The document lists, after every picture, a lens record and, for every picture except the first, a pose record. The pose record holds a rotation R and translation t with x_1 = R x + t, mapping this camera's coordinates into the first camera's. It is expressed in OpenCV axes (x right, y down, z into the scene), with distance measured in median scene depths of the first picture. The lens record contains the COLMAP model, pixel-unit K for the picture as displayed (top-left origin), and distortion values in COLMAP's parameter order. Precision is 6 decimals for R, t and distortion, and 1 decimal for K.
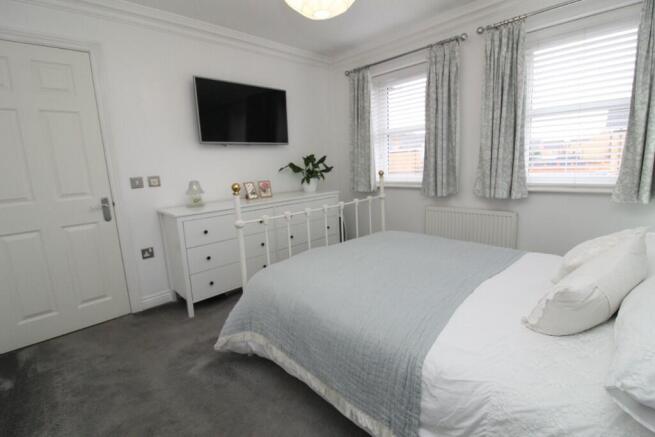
lens RADIAL K [[304.3, 0, 328.8], [0, 304.3, 212.0], [0, 0, 1]] dist [-0.000529, -0.010360]
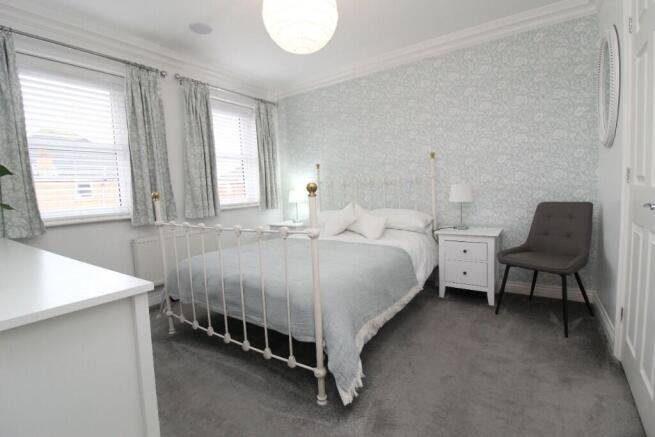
lens RADIAL K [[304.3, 0, 328.8], [0, 304.3, 212.0], [0, 0, 1]] dist [-0.000529, -0.010360]
pose [[-0.154785, -0.019247, 0.987761, -0.697574], [0.211461, 0.975994, 0.052154, -0.030511], [-0.965052, 0.216946, -0.146999, 0.679836]]
